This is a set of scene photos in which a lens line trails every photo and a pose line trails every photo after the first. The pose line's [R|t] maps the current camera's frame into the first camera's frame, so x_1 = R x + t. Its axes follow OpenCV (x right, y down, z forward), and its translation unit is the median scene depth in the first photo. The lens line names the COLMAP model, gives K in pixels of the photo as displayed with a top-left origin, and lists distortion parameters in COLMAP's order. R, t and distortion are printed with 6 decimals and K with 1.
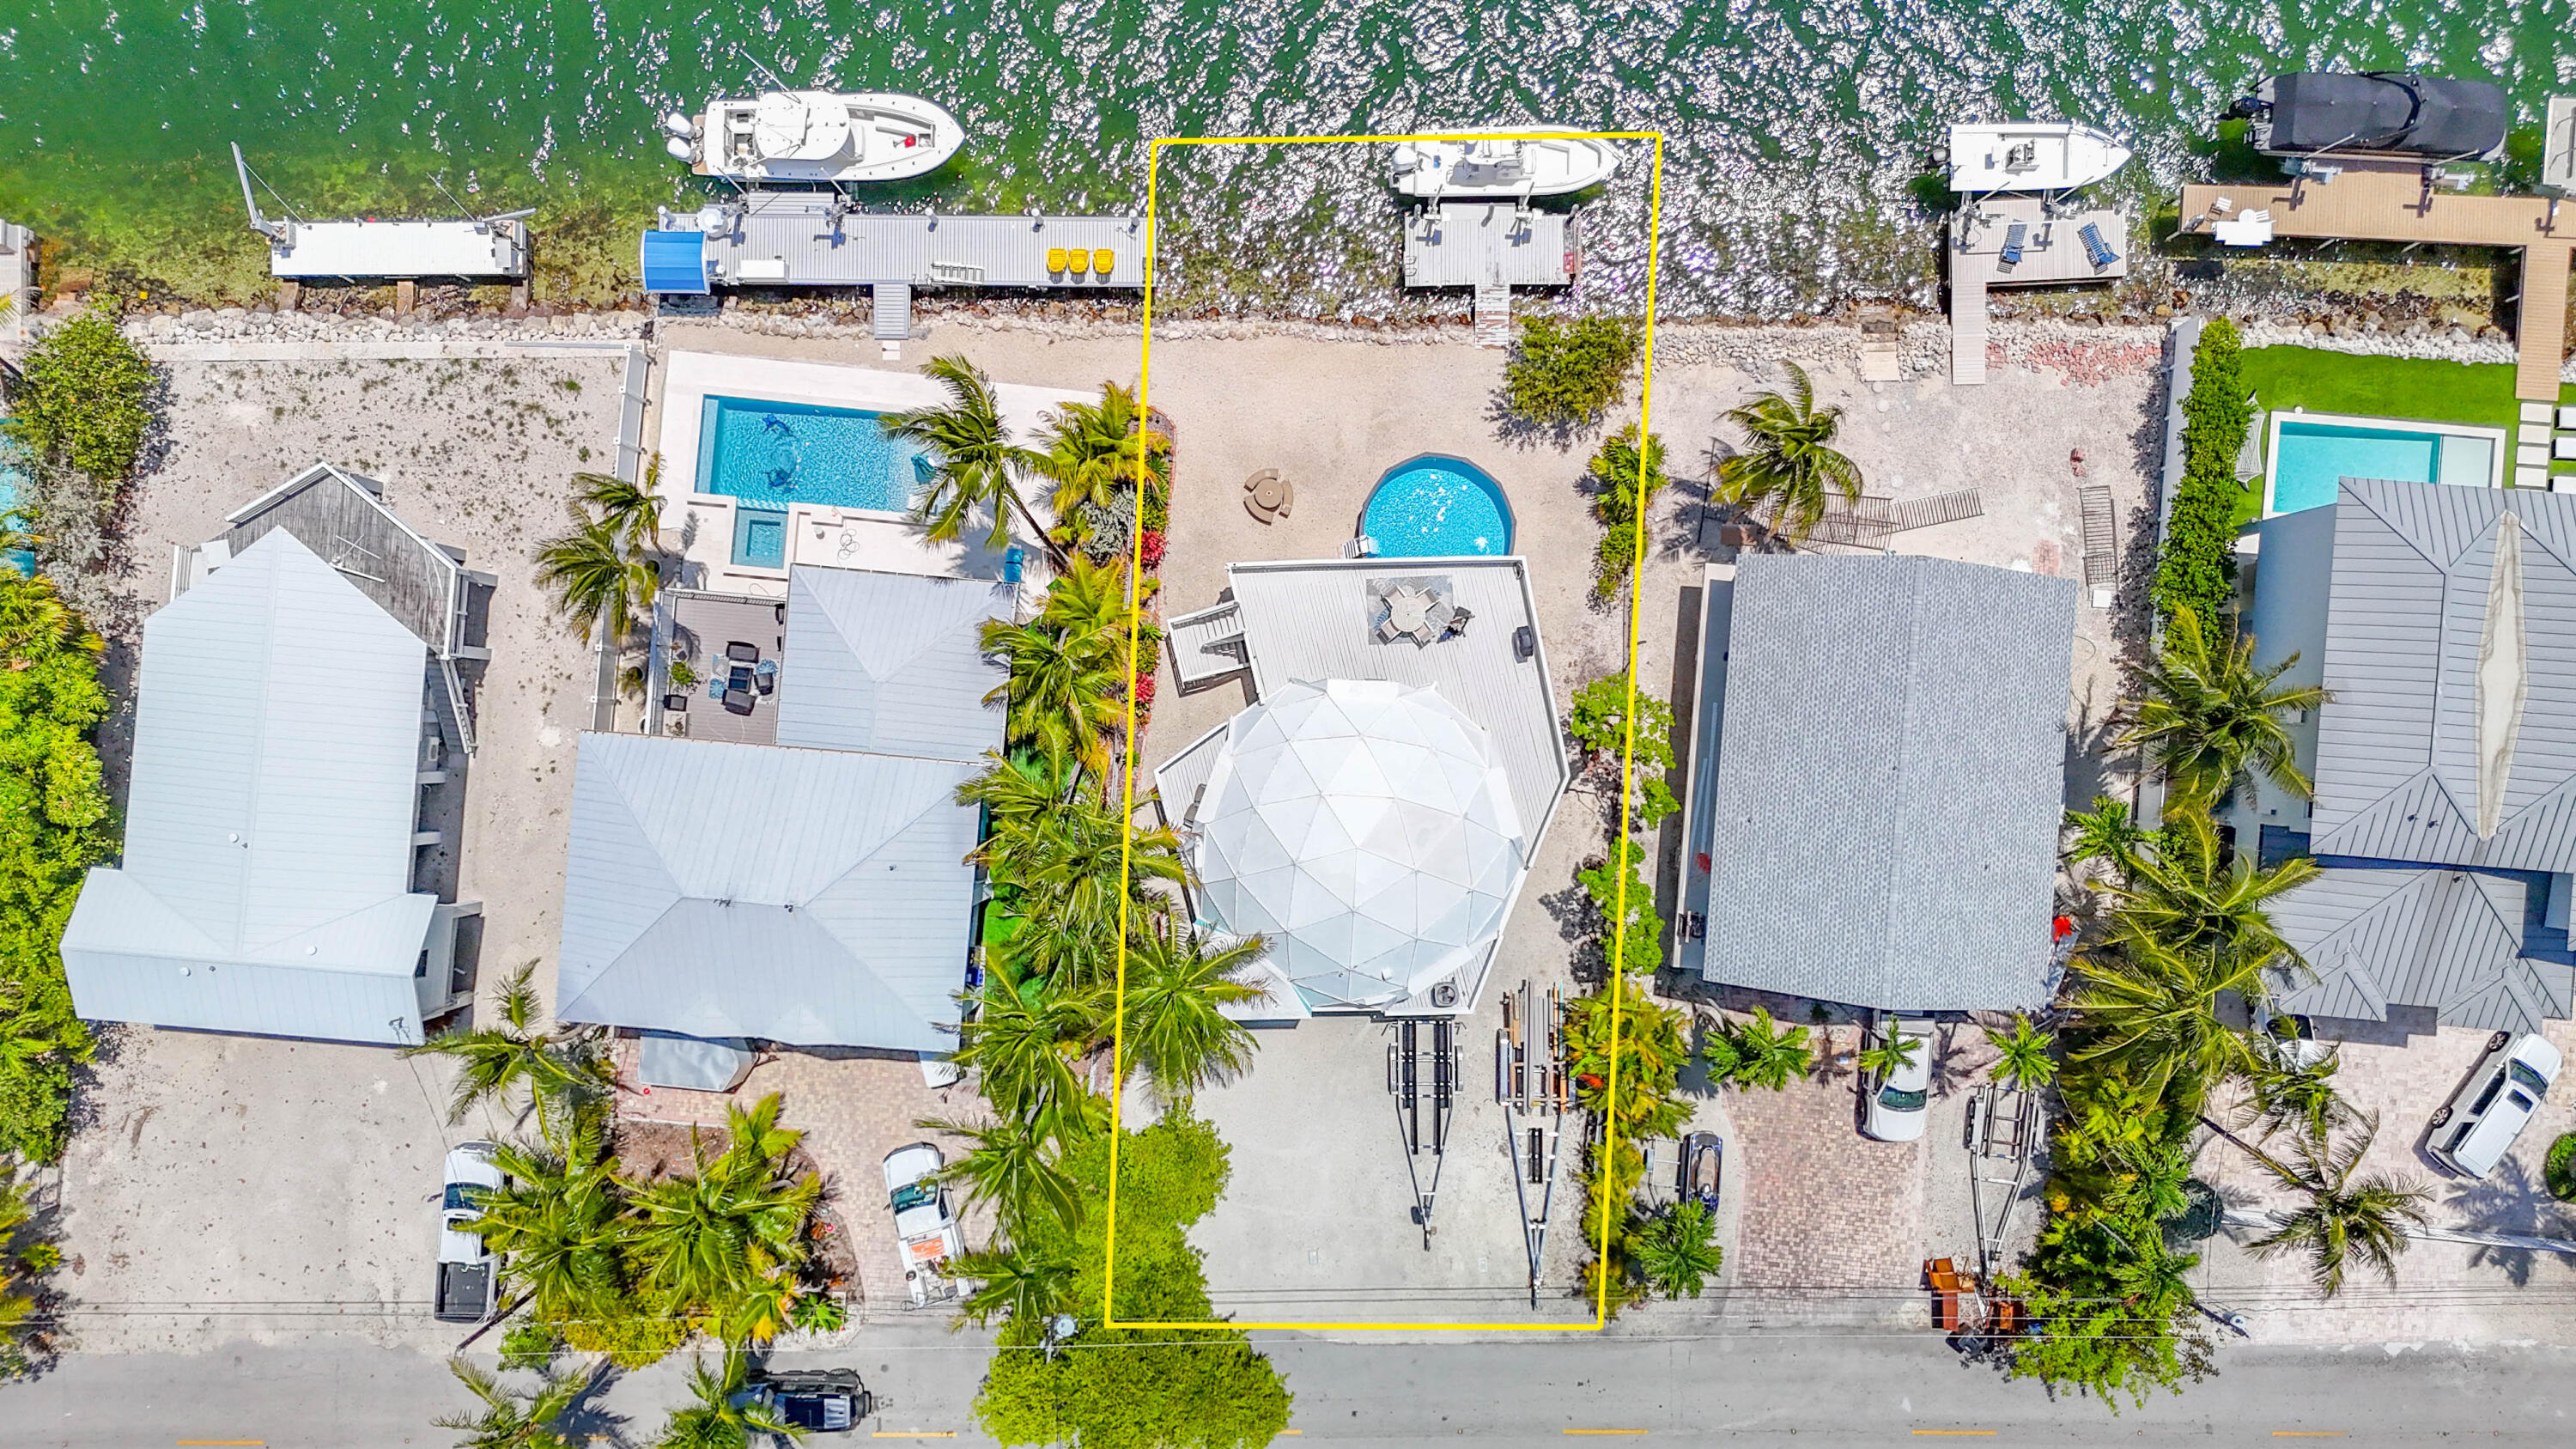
lens RADIAL K [[1890.7, 0, 1287.2], [0, 1890.7, 723.7], [0, 0, 1]] dist [0.066760, -0.063363]
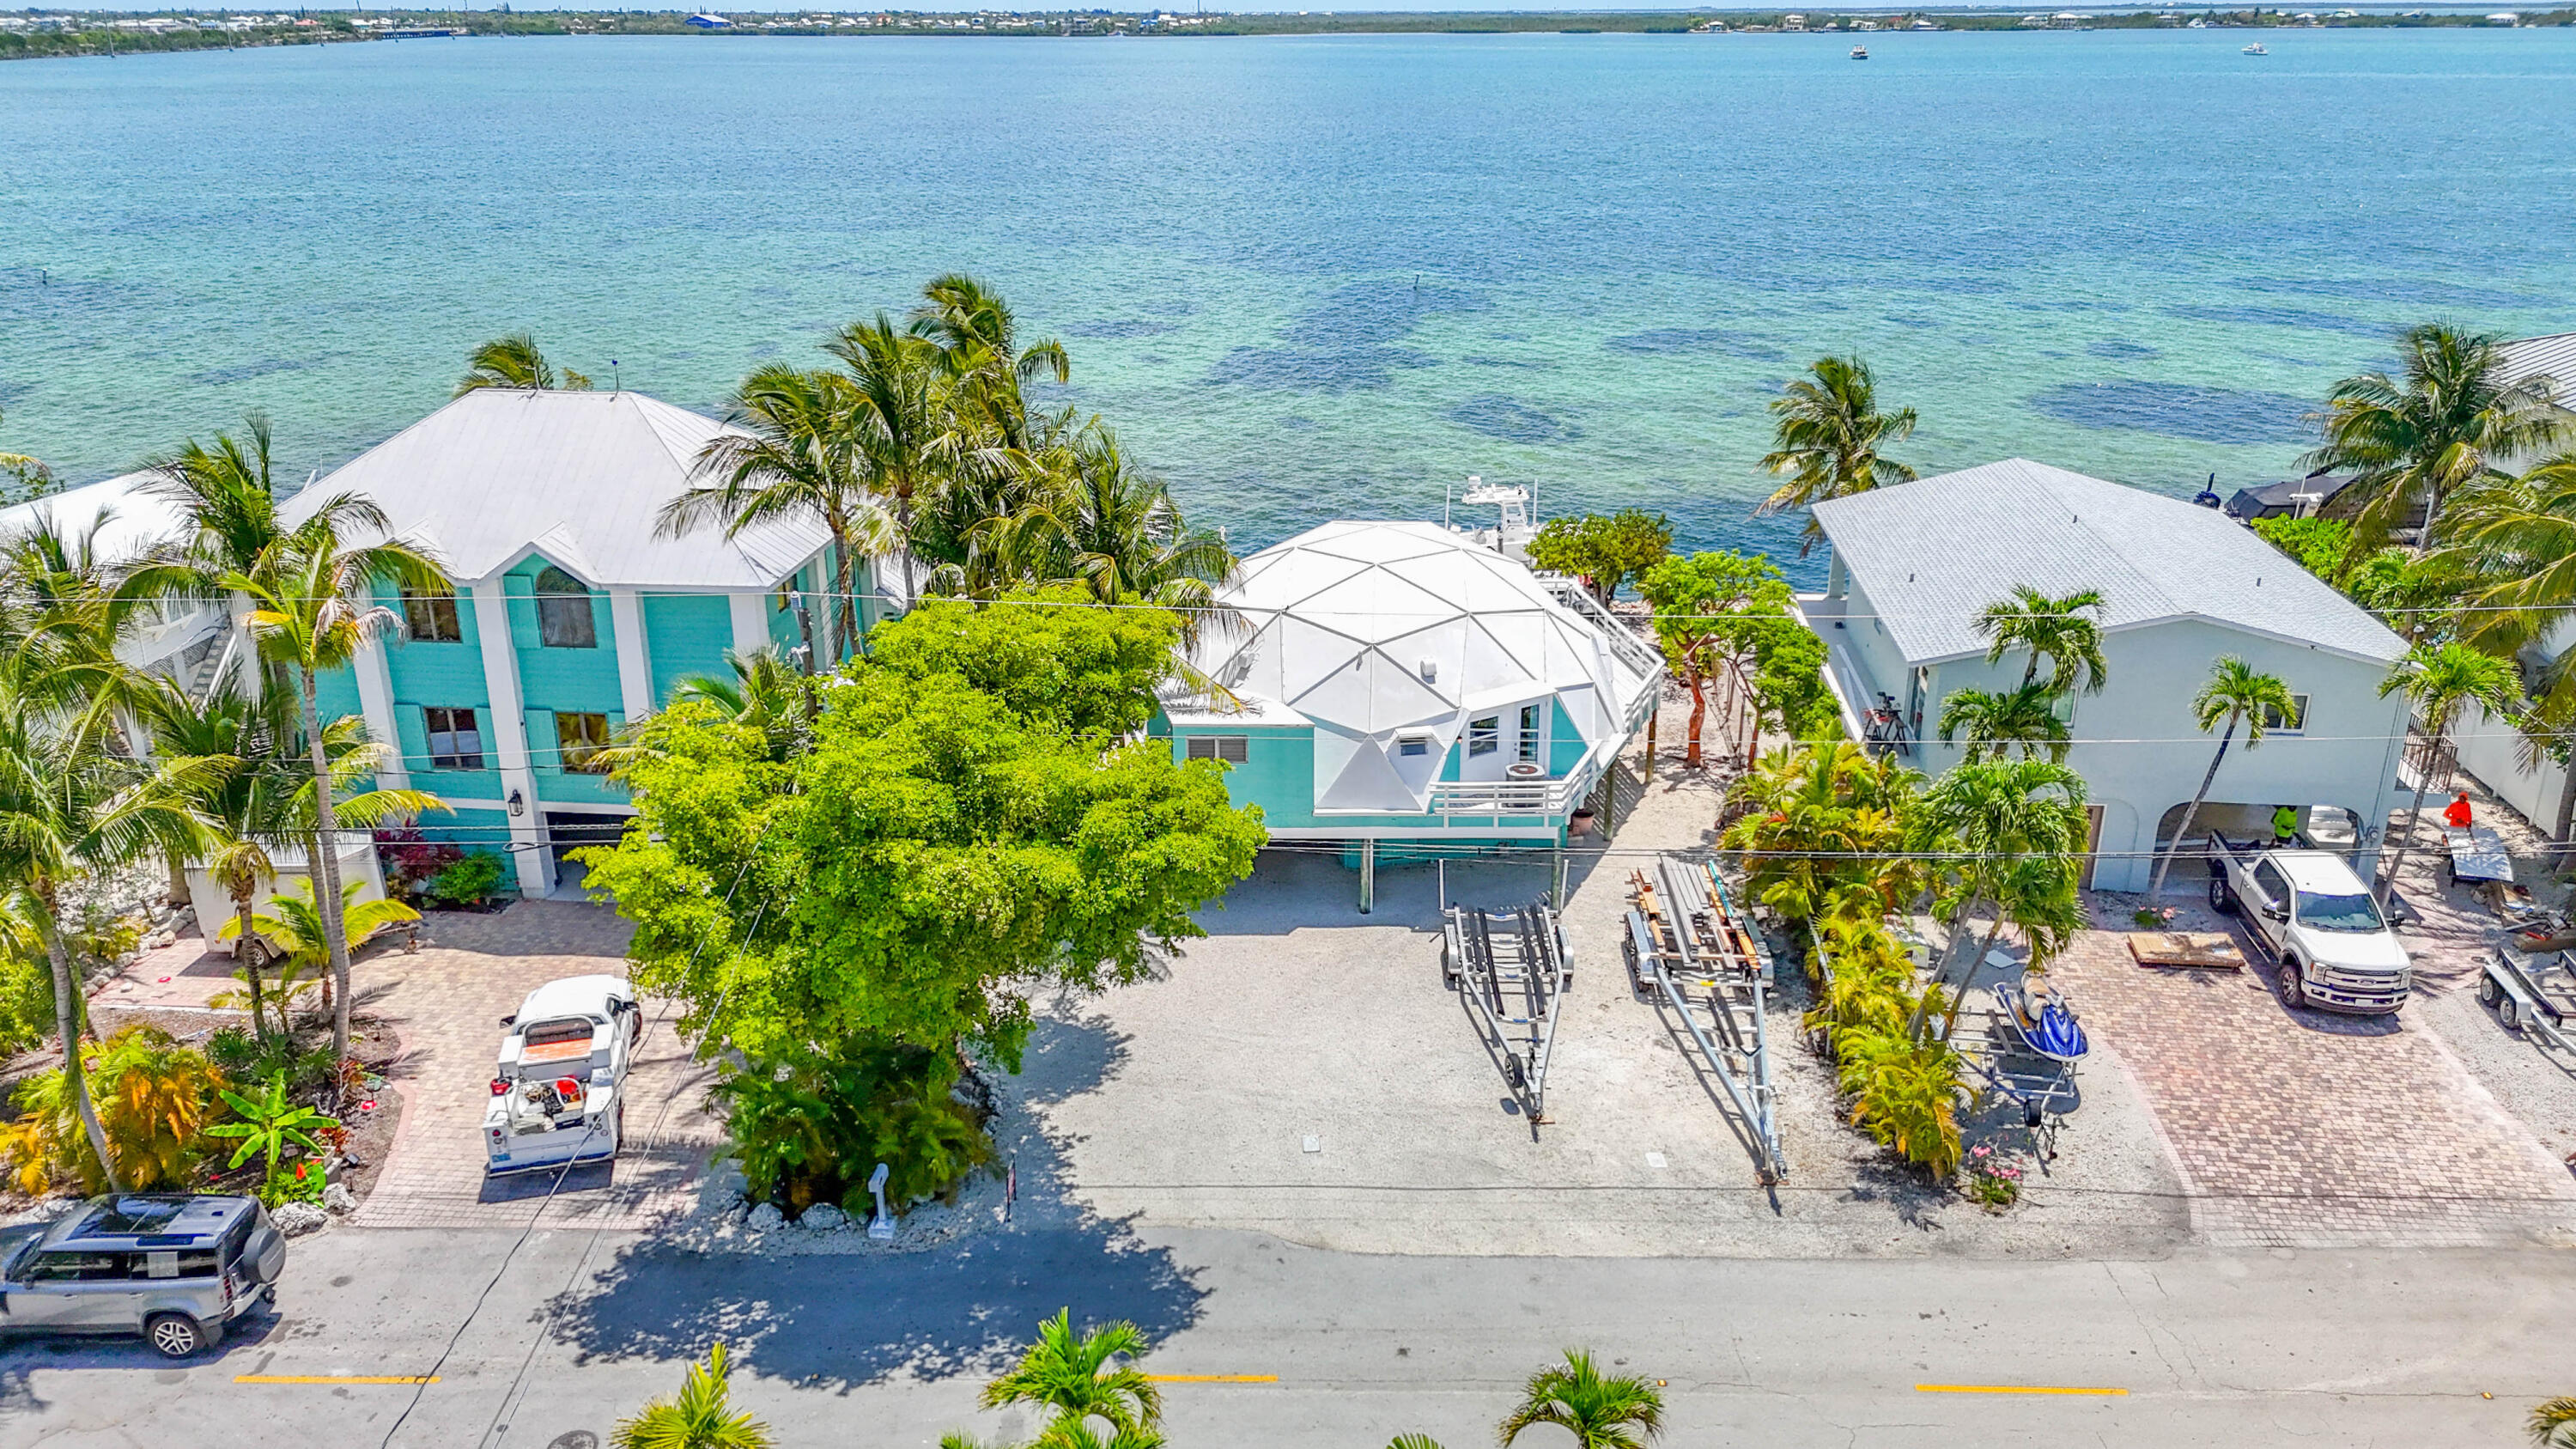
lens RADIAL K [[1890.7, 0, 1289.5], [0, 1890.7, 721.3], [0, 0, 1]] dist [0.066760, -0.063363]
pose [[0.999652, 0.015850, -0.021089, 0.016853], [-0.025395, 0.361654, -0.931966, 0.704512], [-0.007145, 0.932178, 0.361931, 0.718515]]
